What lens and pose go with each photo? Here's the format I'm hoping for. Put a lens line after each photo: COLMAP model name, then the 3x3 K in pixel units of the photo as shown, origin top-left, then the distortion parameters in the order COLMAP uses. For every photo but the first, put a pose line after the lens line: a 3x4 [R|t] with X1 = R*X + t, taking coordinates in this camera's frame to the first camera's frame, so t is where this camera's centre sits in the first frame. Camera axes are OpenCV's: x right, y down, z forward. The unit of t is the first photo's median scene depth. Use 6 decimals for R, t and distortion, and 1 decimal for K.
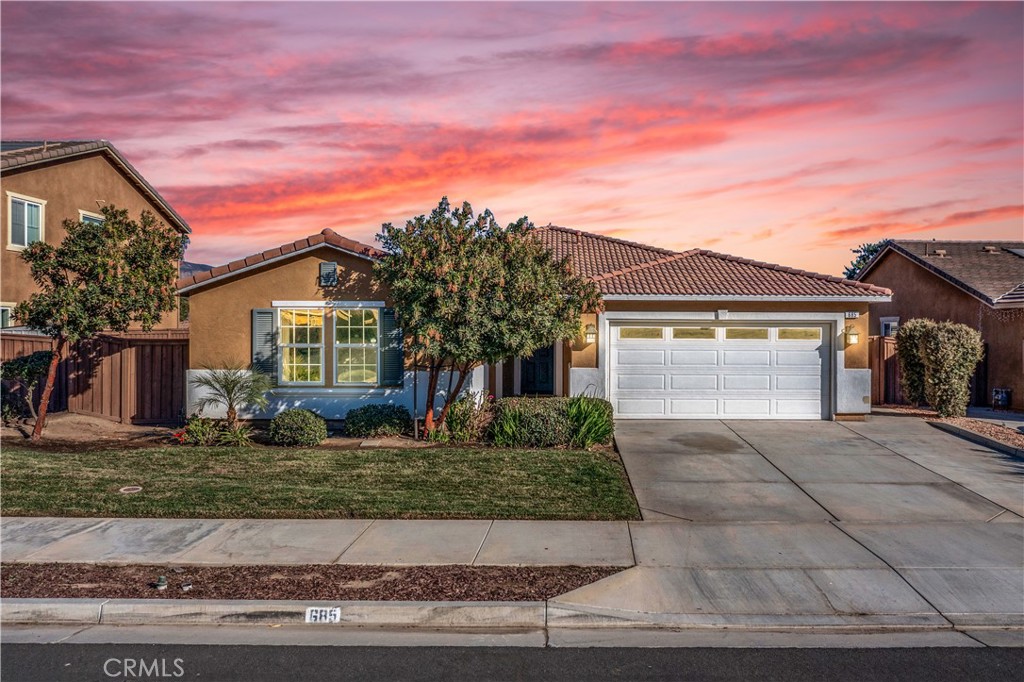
lens RADIAL K [[847.1, 0, 579.4], [0, 847.1, 348.3], [0, 0, 1]] dist [-0.018227, 0.009412]
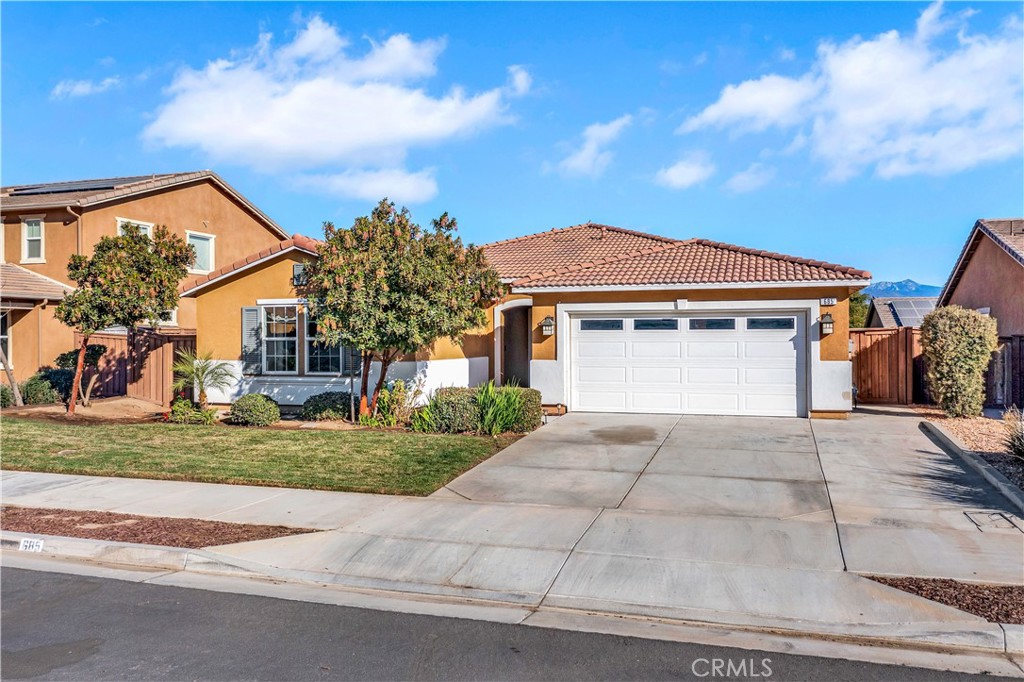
lens RADIAL K [[847.1, 0, 504.8], [0, 847.1, 364.1], [0, 0, 1]] dist [-0.018227, 0.009412]
pose [[0.944954, 0.001249, -0.327200, 0.321590], [0.001479, 0.999966, 0.008088, 0.021482], [0.327199, -0.008127, 0.944920, 0.038400]]
